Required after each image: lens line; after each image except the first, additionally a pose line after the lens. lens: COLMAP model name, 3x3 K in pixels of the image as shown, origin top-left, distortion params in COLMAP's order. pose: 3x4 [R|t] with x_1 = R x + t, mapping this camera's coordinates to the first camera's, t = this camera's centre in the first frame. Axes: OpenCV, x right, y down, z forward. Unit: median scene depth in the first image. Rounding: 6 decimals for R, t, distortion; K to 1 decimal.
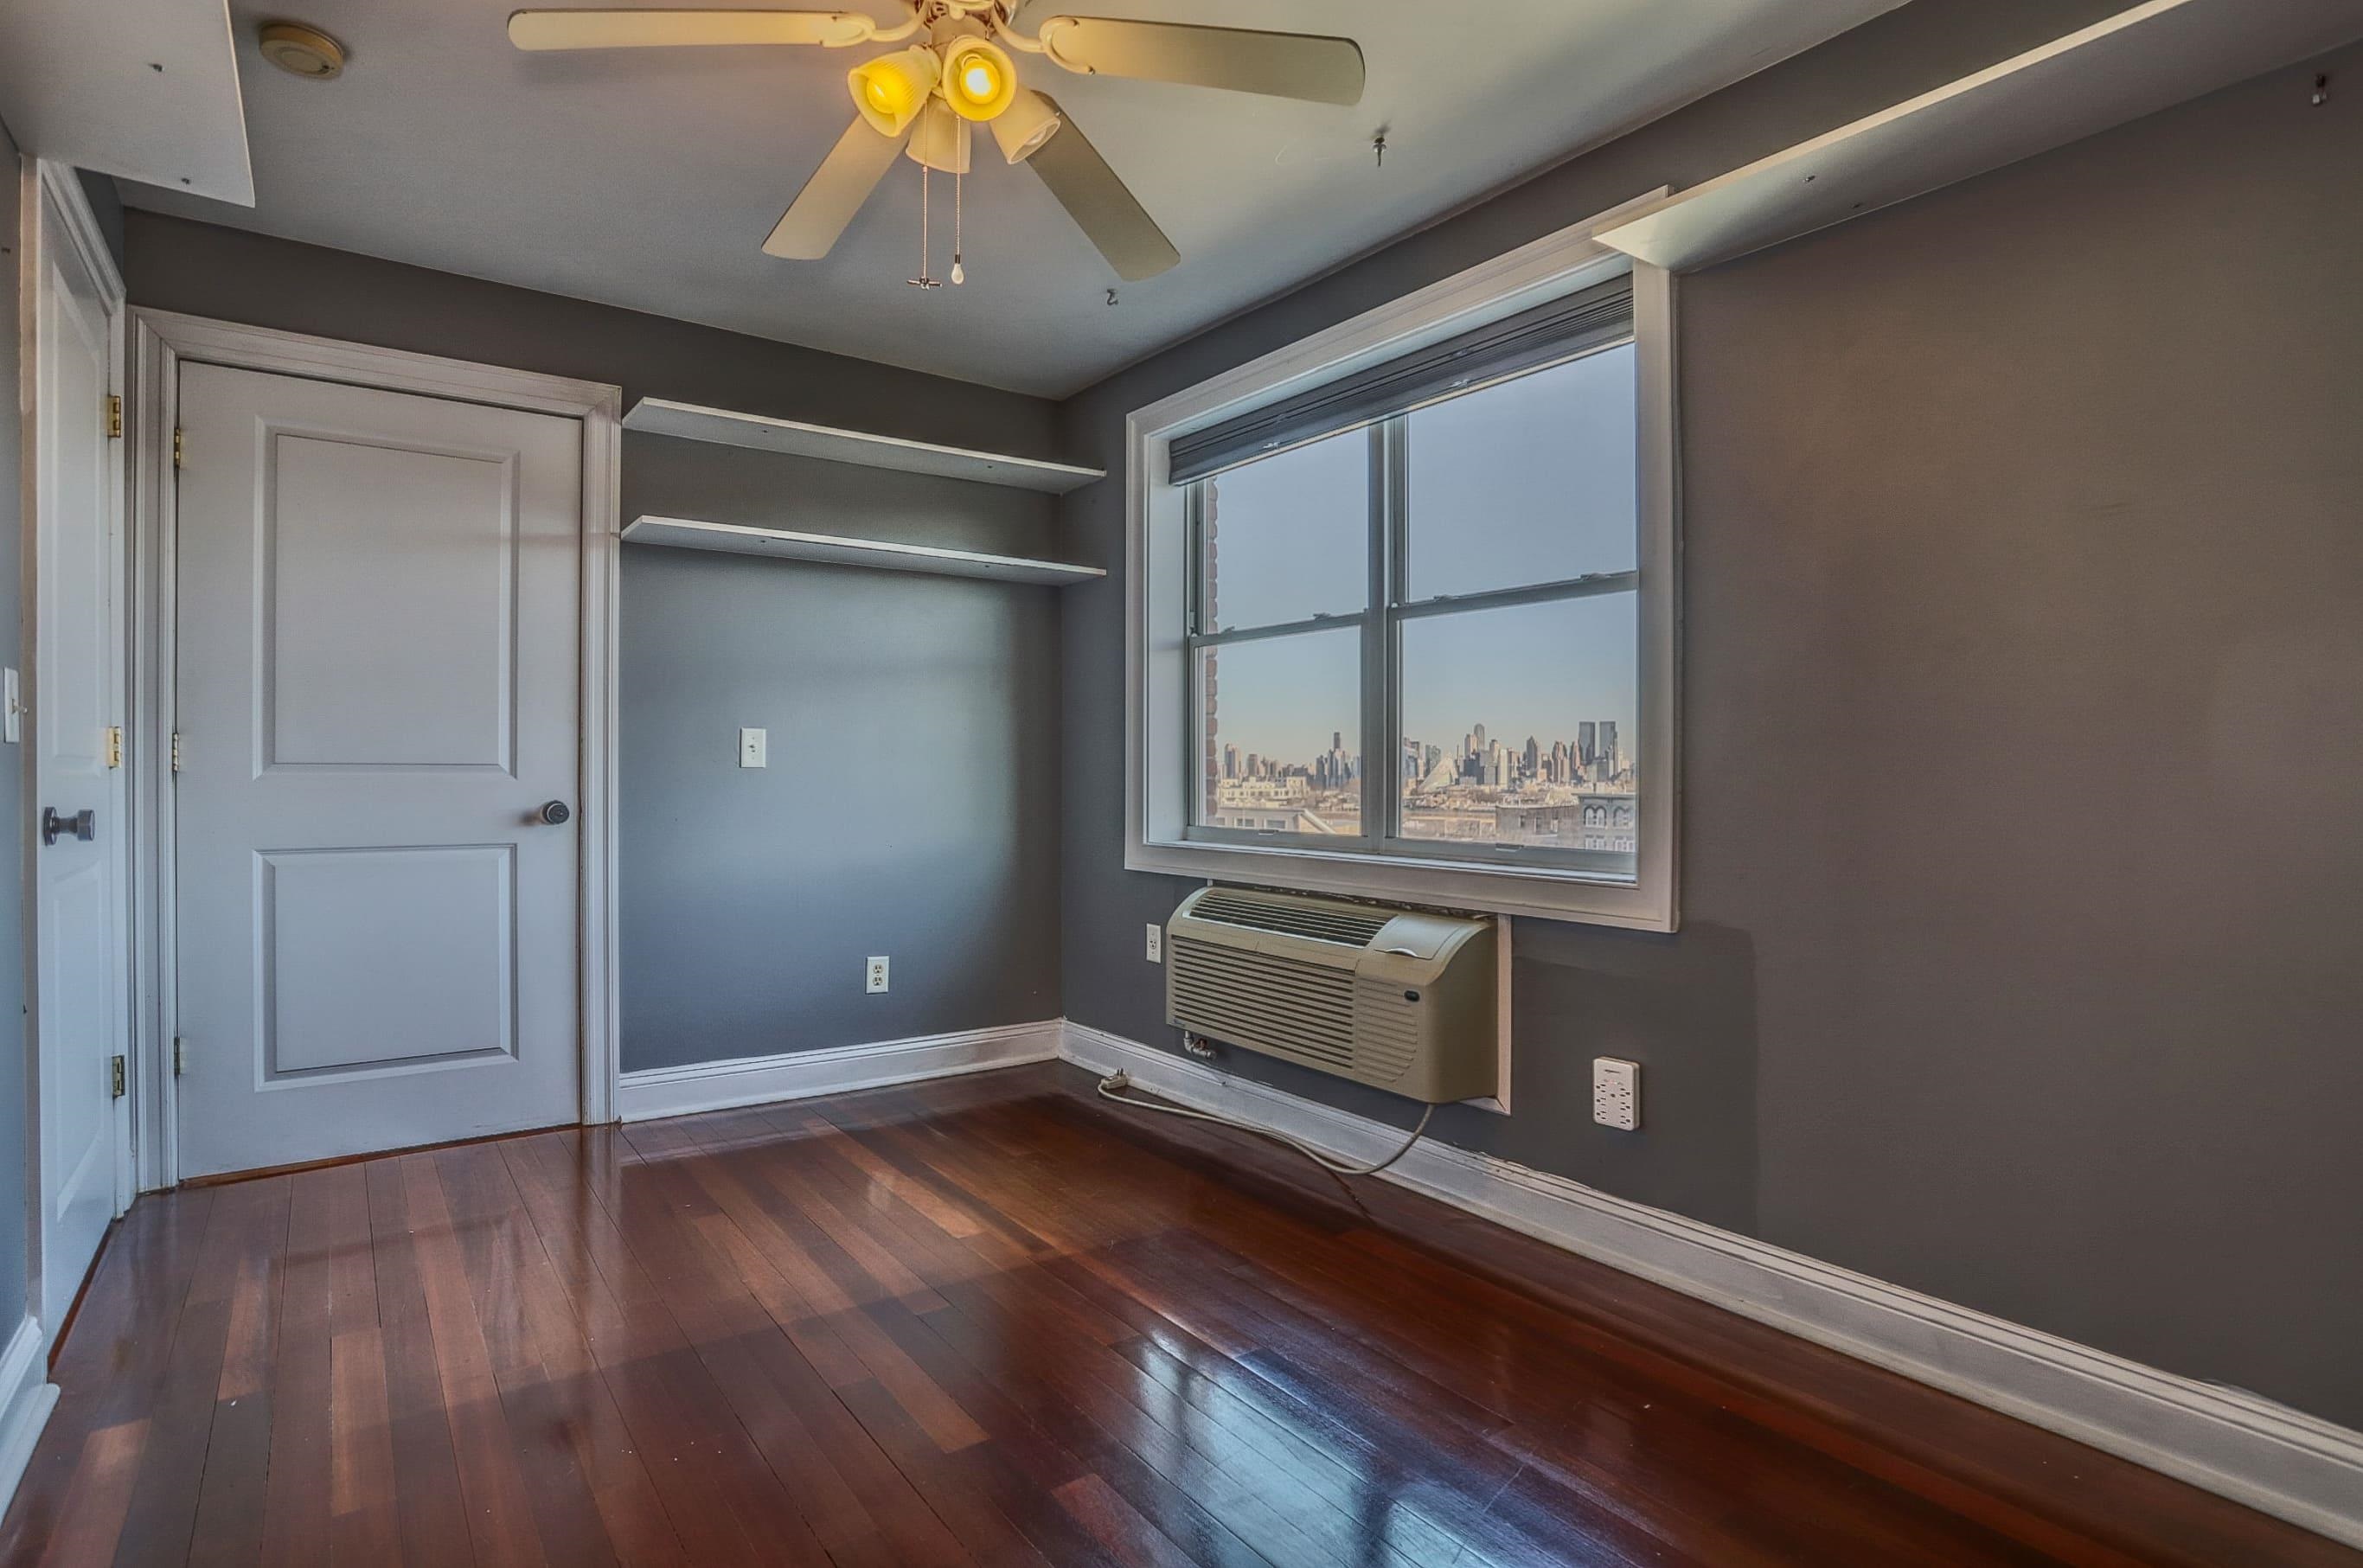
lens RADIAL K [[1255.7, 0, 1193.5], [0, 1255.7, 758.5], [0, 0, 1]] dist [-0.003464, -0.000486]
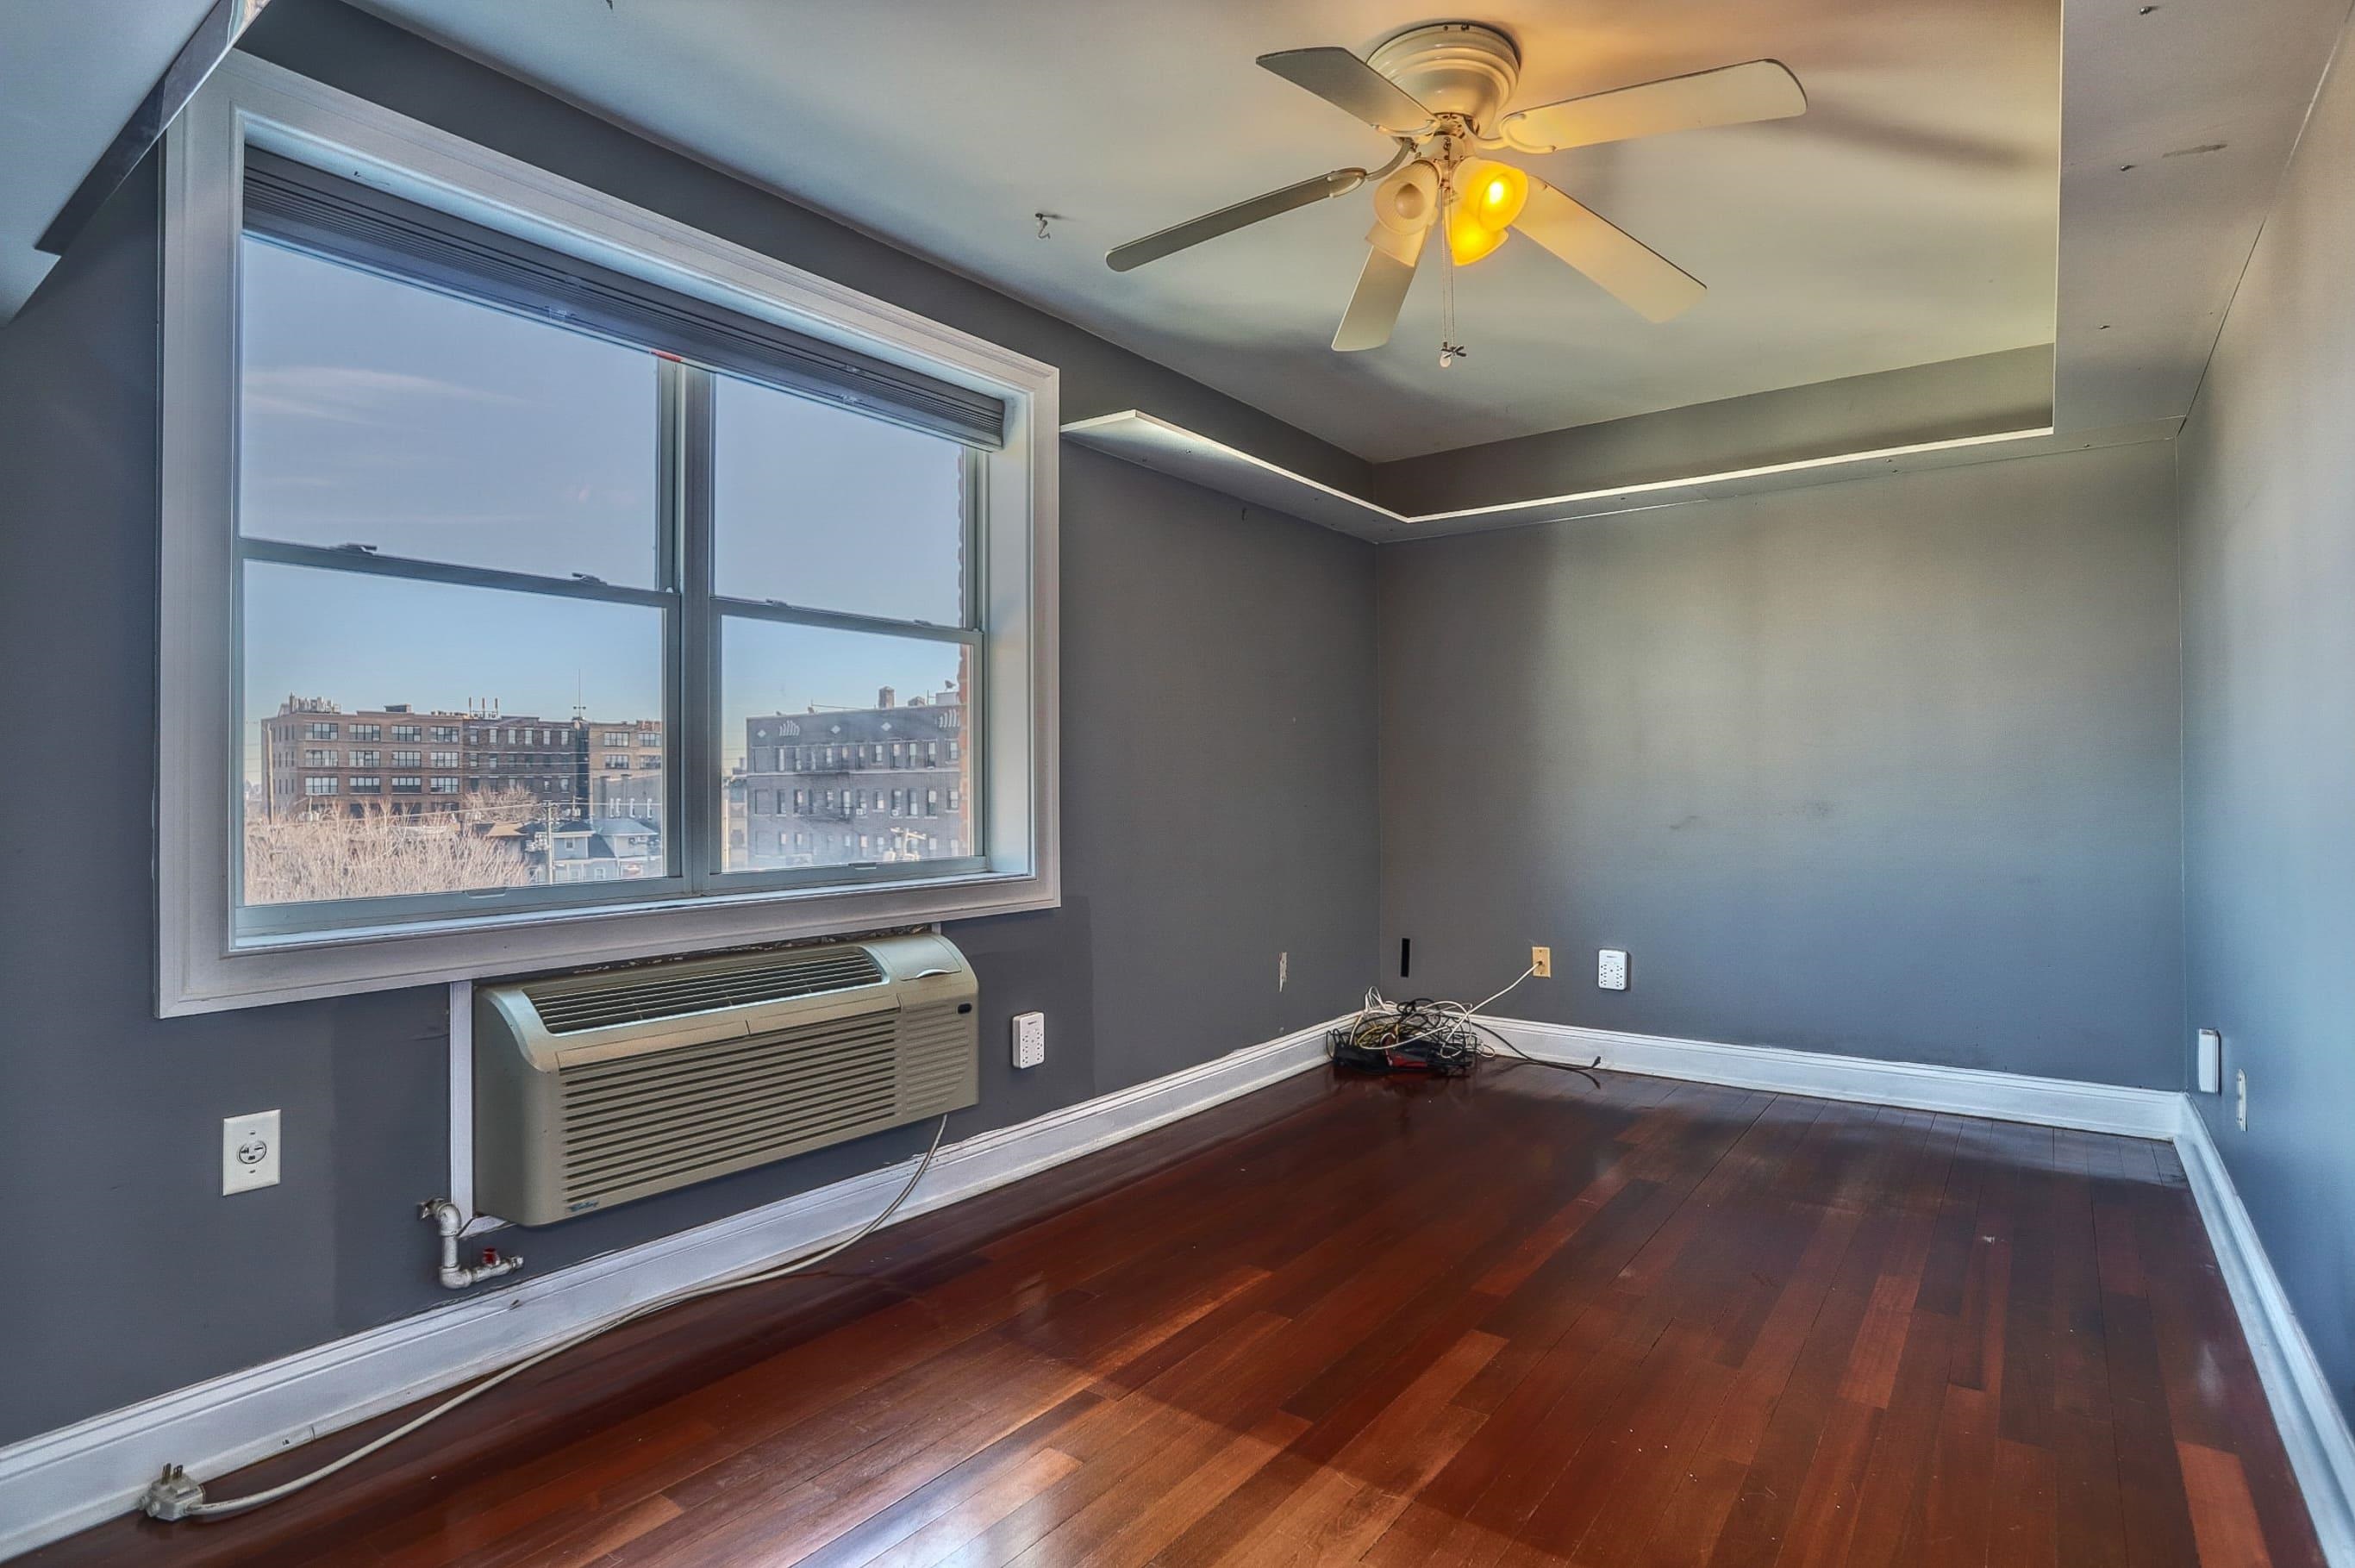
lens RADIAL K [[1220.3, 0, 1180.2], [0, 1220.3, 741.2], [0, 0, 1]] dist [-0.000717, -0.000100]
pose [[-0.304174, 0.039580, 0.951794, -0.634186], [-0.003420, 0.999085, -0.042639, 0.007772], [-0.952610, -0.016225, -0.303760, 0.849324]]
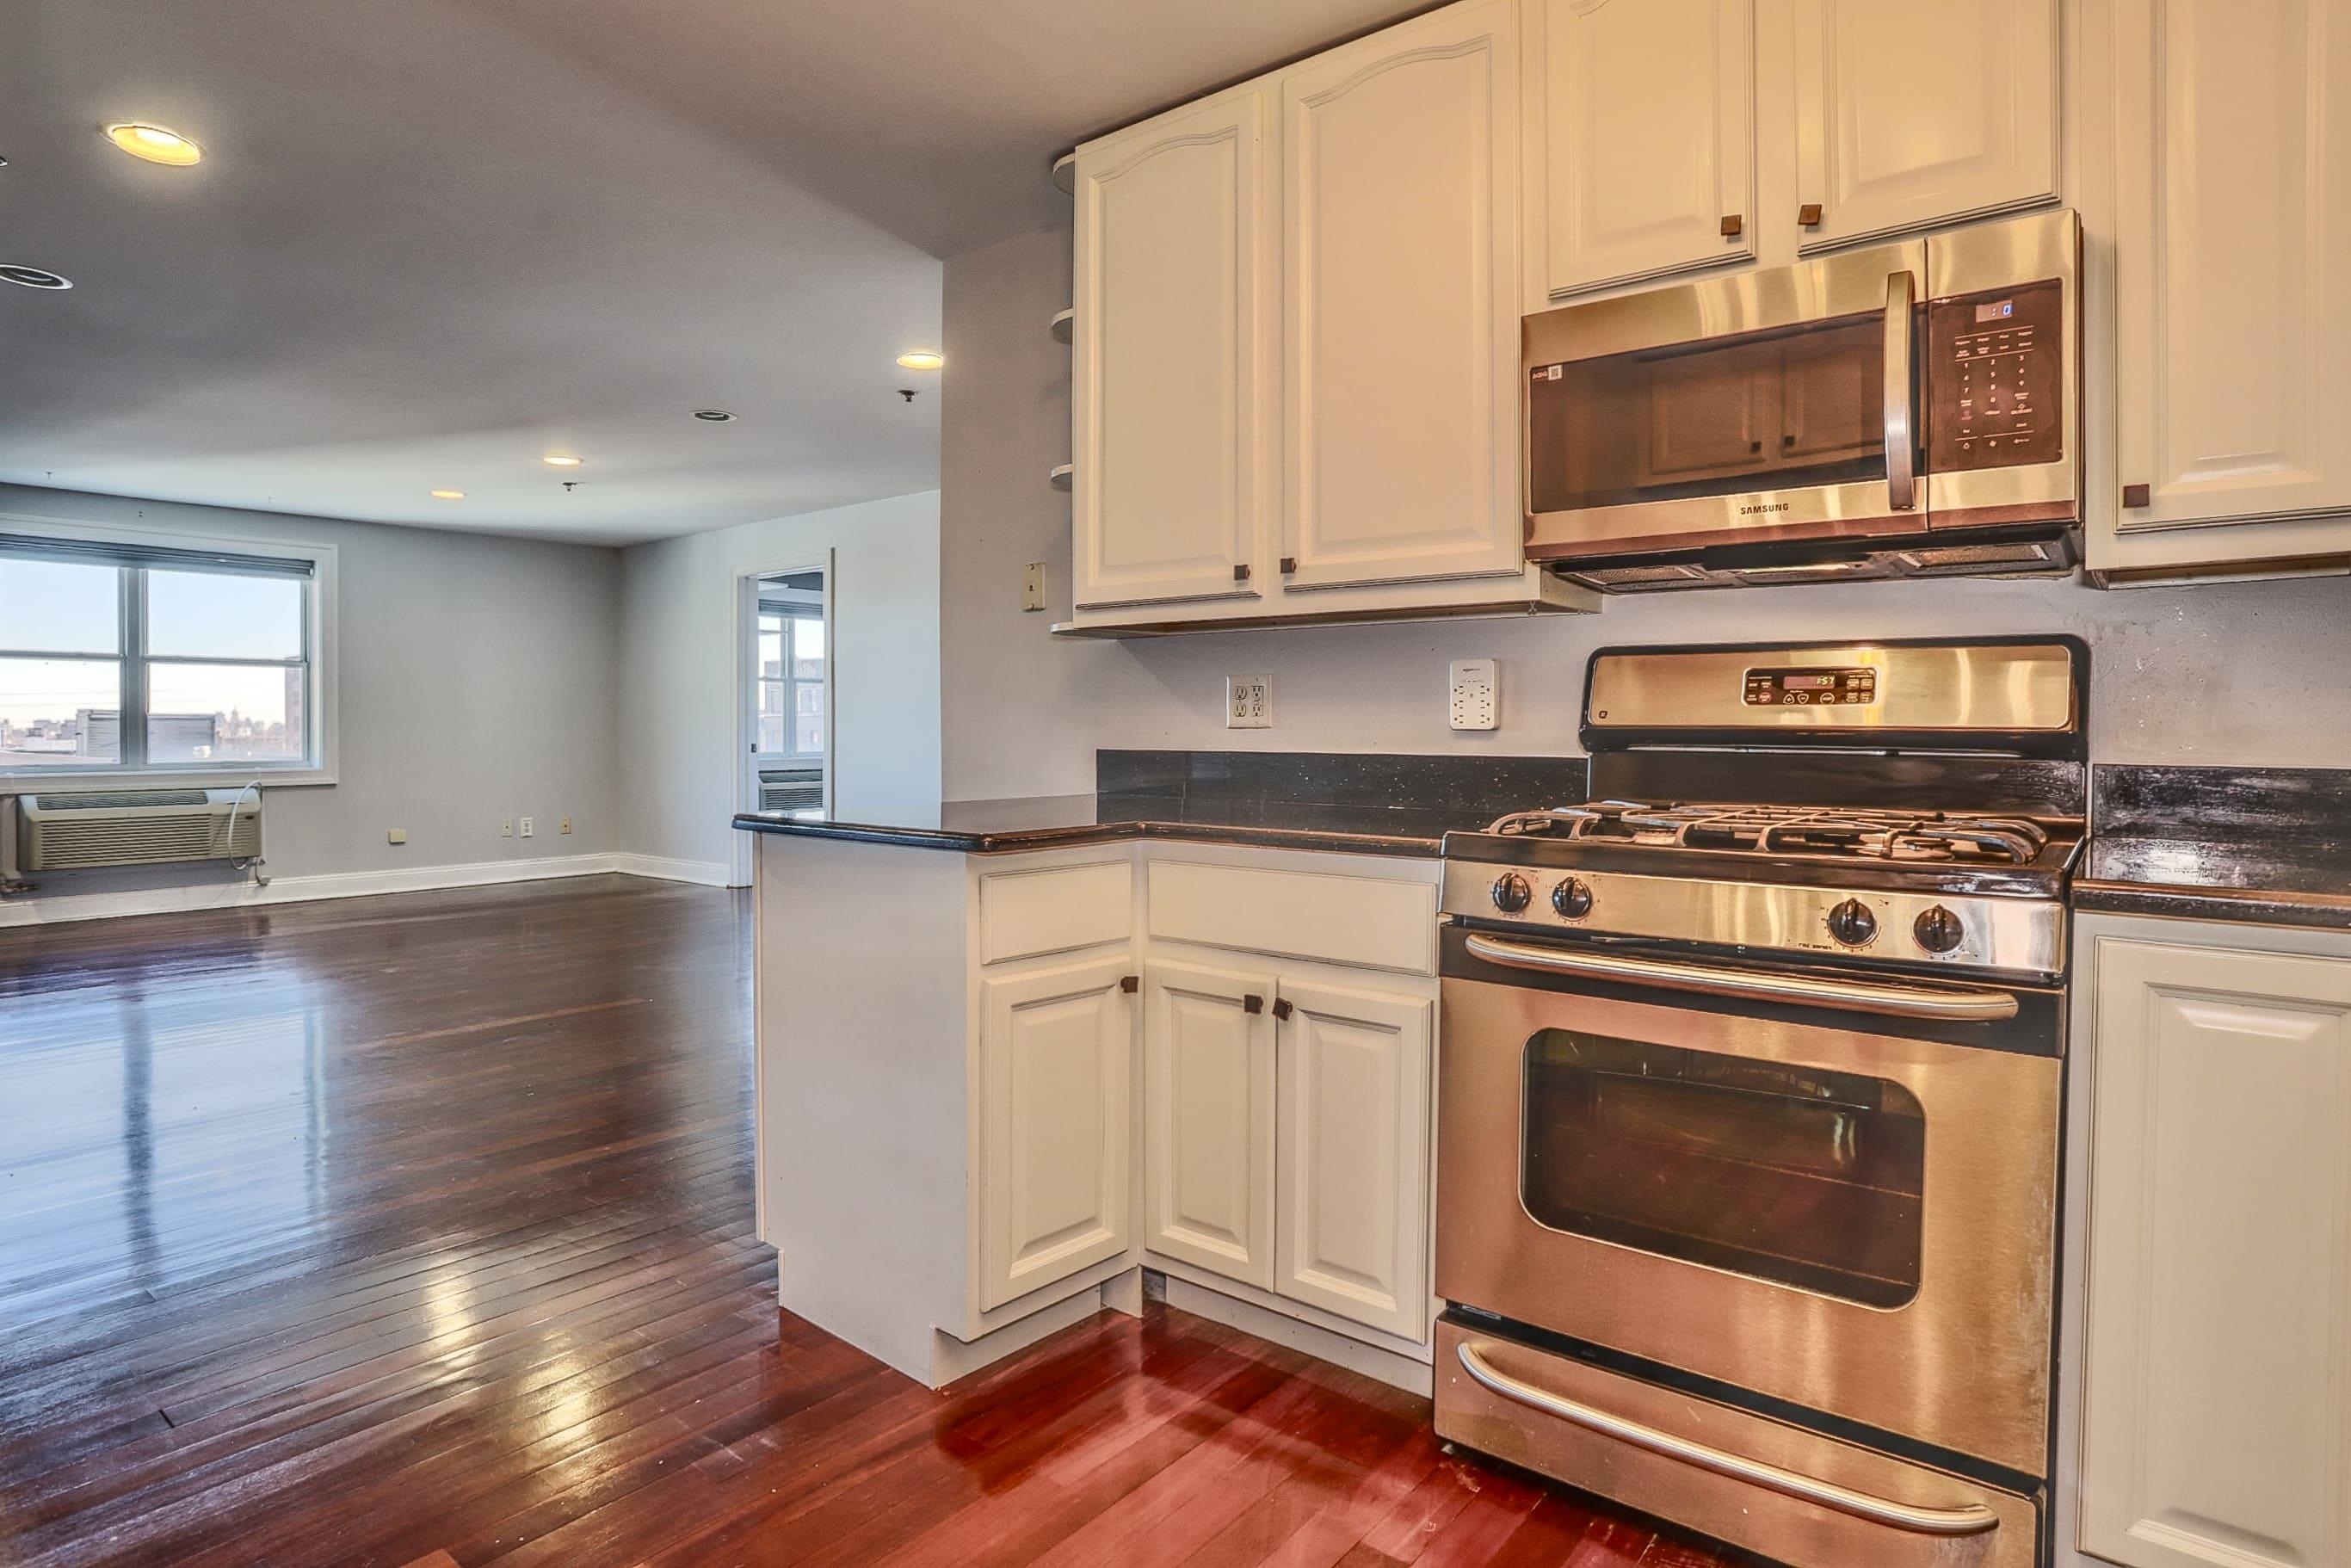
lens RADIAL K [[1231.9, 0, 1179.6], [0, 1231.9, 748.5], [0, 0, 1]] dist [-0.048465, 0.016831]
pose [[-0.278326, -0.013505, 0.960392, -2.086403], [-0.011226, 0.999879, 0.010807, -0.004635], [-0.960421, -0.007774, -0.278444, -0.129190]]
